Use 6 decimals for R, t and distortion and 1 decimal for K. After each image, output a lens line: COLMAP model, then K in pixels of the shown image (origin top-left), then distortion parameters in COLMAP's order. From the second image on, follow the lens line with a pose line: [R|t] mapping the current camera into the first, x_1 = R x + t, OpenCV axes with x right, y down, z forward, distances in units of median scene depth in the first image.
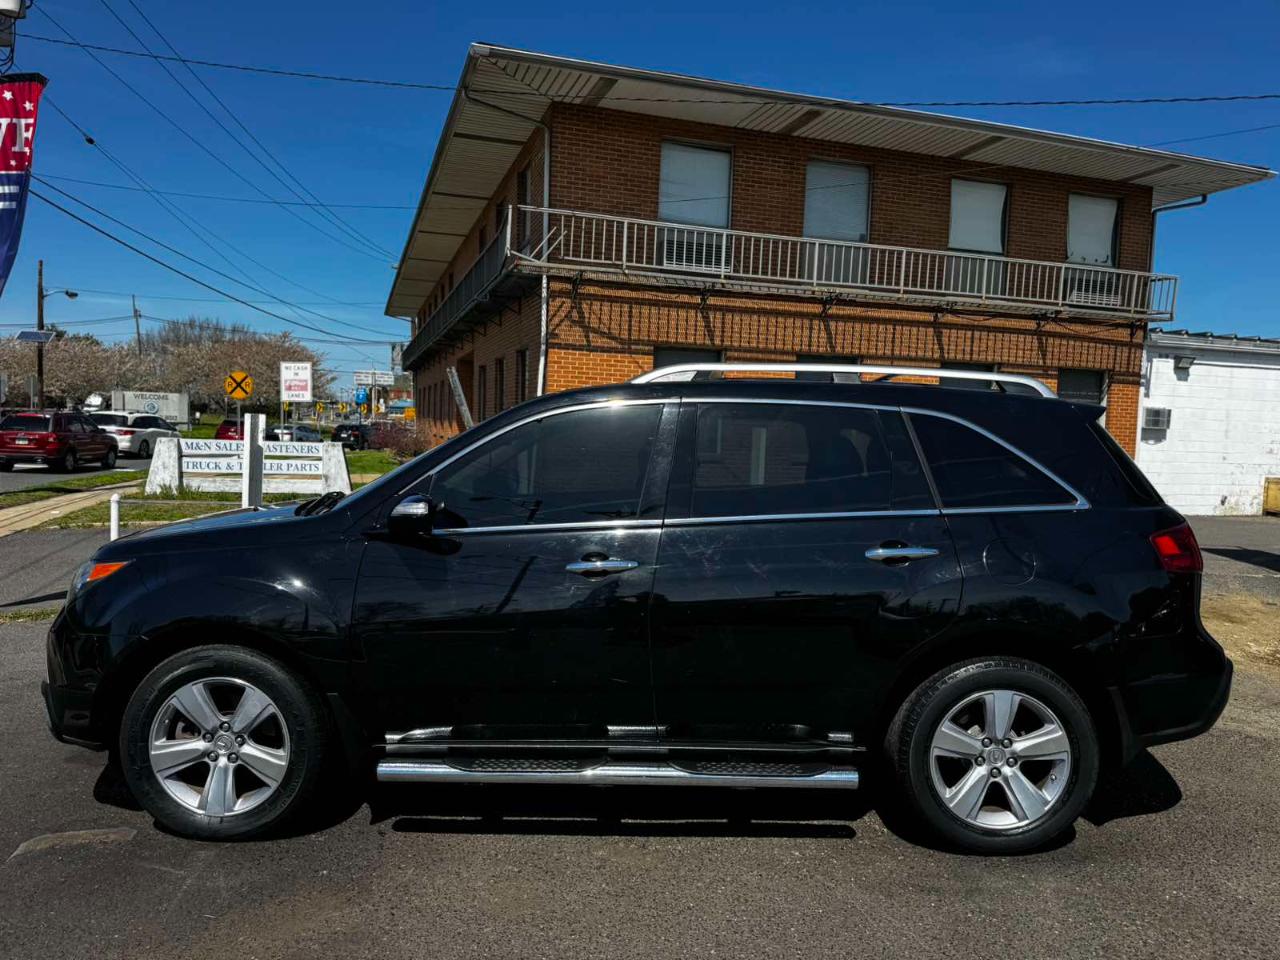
lens RADIAL K [[895.1, 0, 640.0], [0, 895.1, 480.0], [0, 0, 1]] dist [0.081641, -0.120156]
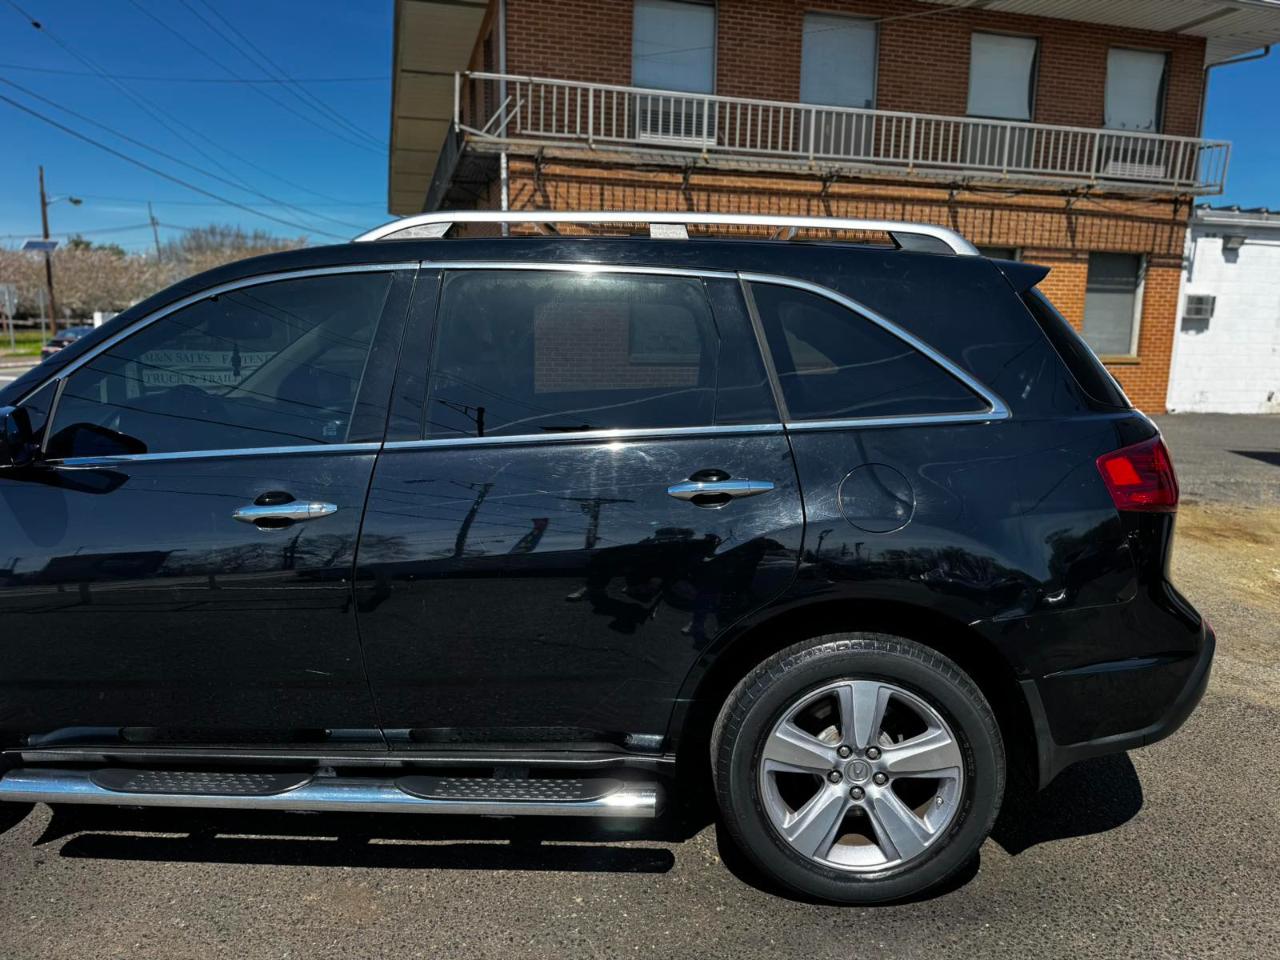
lens RADIAL K [[898.9, 0, 639.4], [0, 898.9, 483.3], [0, 0, 1]] dist [0.024966, -0.034627]
pose [[0.998960, -0.010179, -0.044452, 0.061637], [0.014994, 0.993886, 0.109385, 0.000836], [0.043067, -0.109938, 0.993005, 0.077267]]
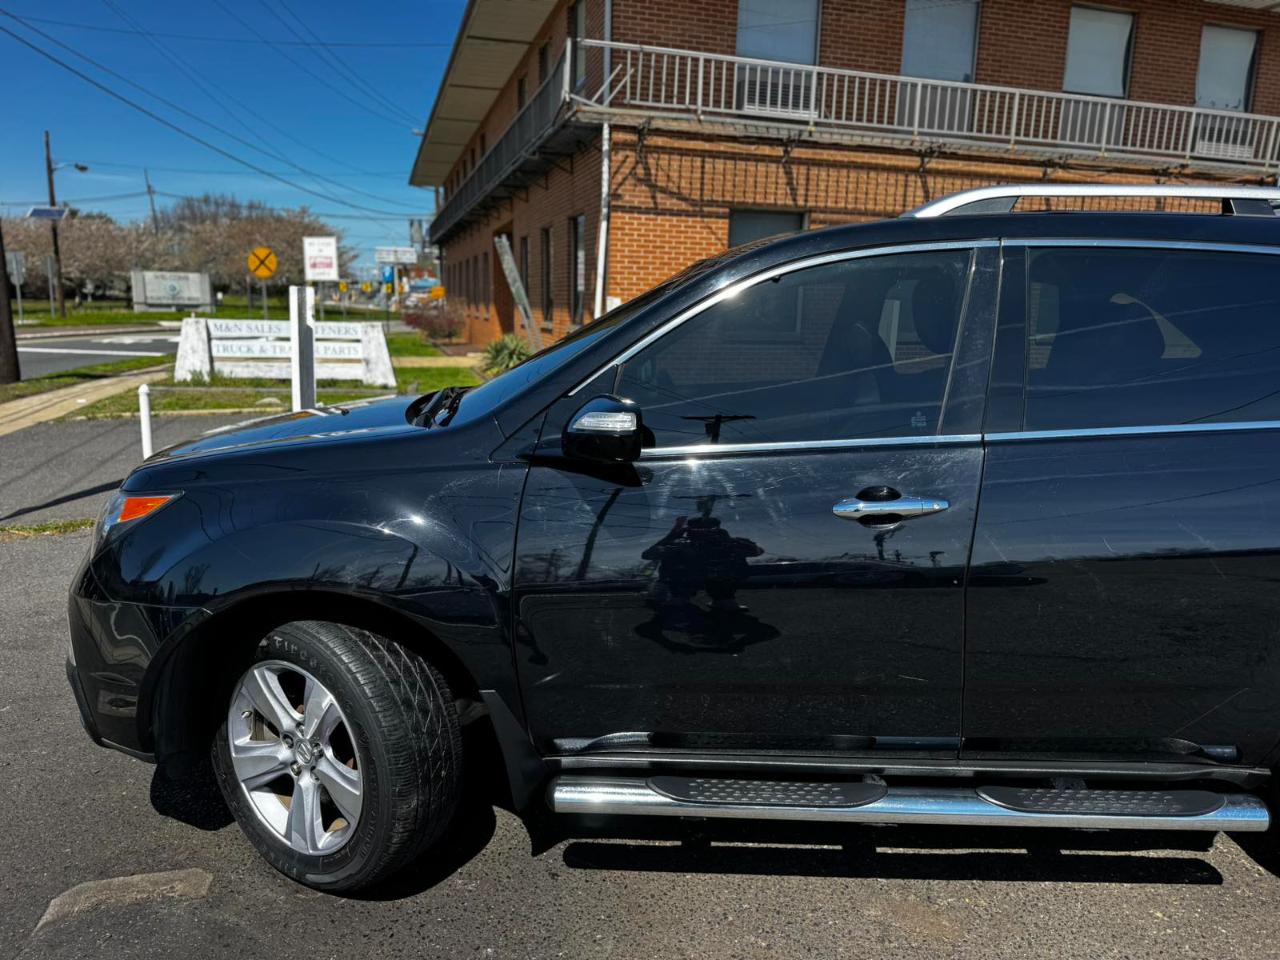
lens RADIAL K [[906.4, 0, 640.0], [0, 906.4, 480.0], [0, 0, 1]] dist [0.006947, -0.013233]
pose [[0.999650, -0.003250, -0.026241, -0.048787], [0.006668, 0.991331, 0.131218, -0.002273], [0.025587, -0.131347, 0.991006, 0.083310]]
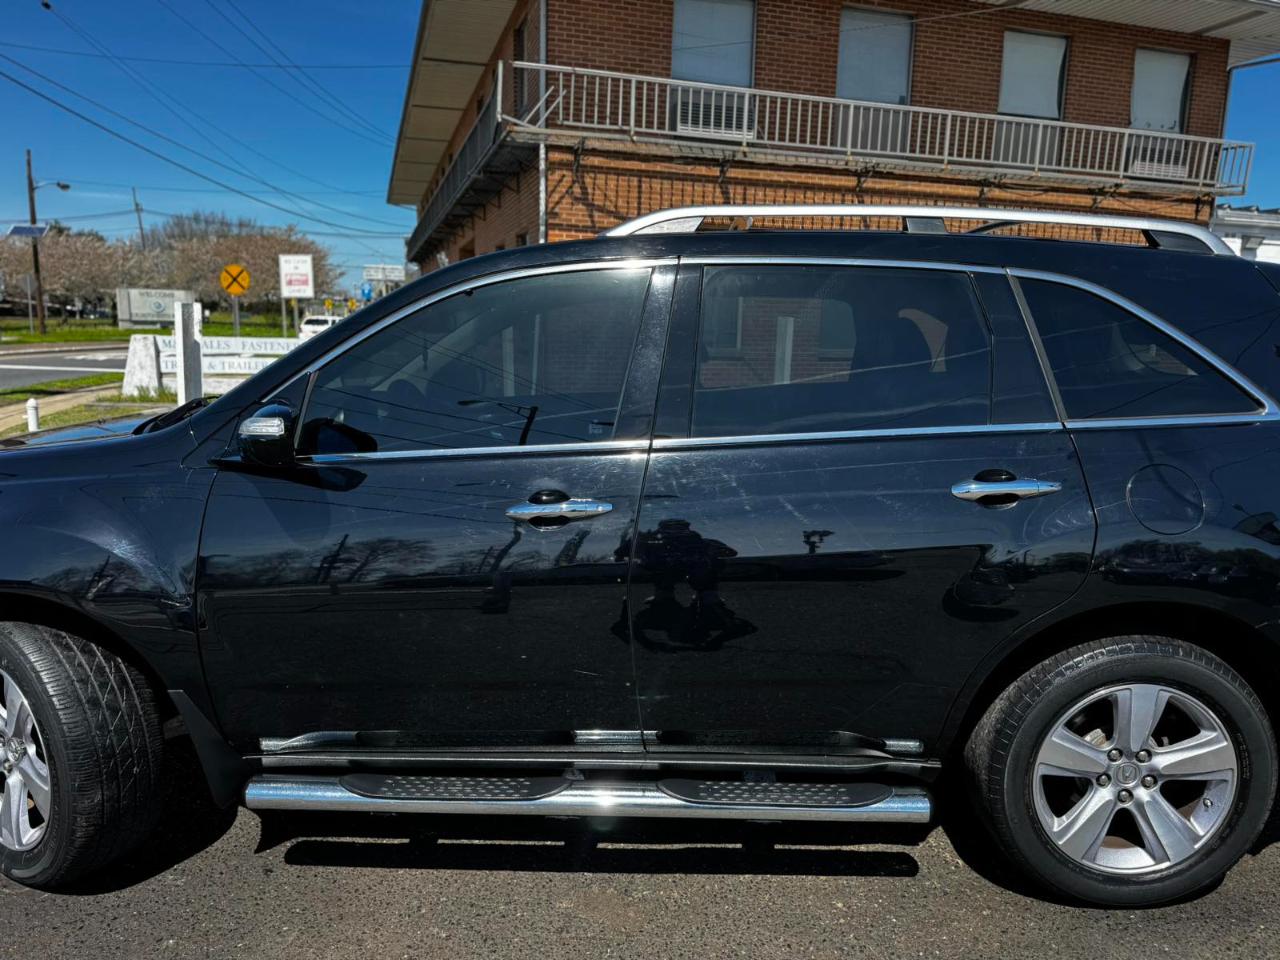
lens RADIAL K [[901.0, 0, 645.5], [0, 901.0, 479.5], [0, 0, 1]] dist [0.022046, -0.031572]
pose [[0.999839, -0.005345, -0.017110, 0.008241], [0.007245, 0.993570, 0.112985, -0.000616], [0.016396, -0.113091, 0.993449, 0.078349]]
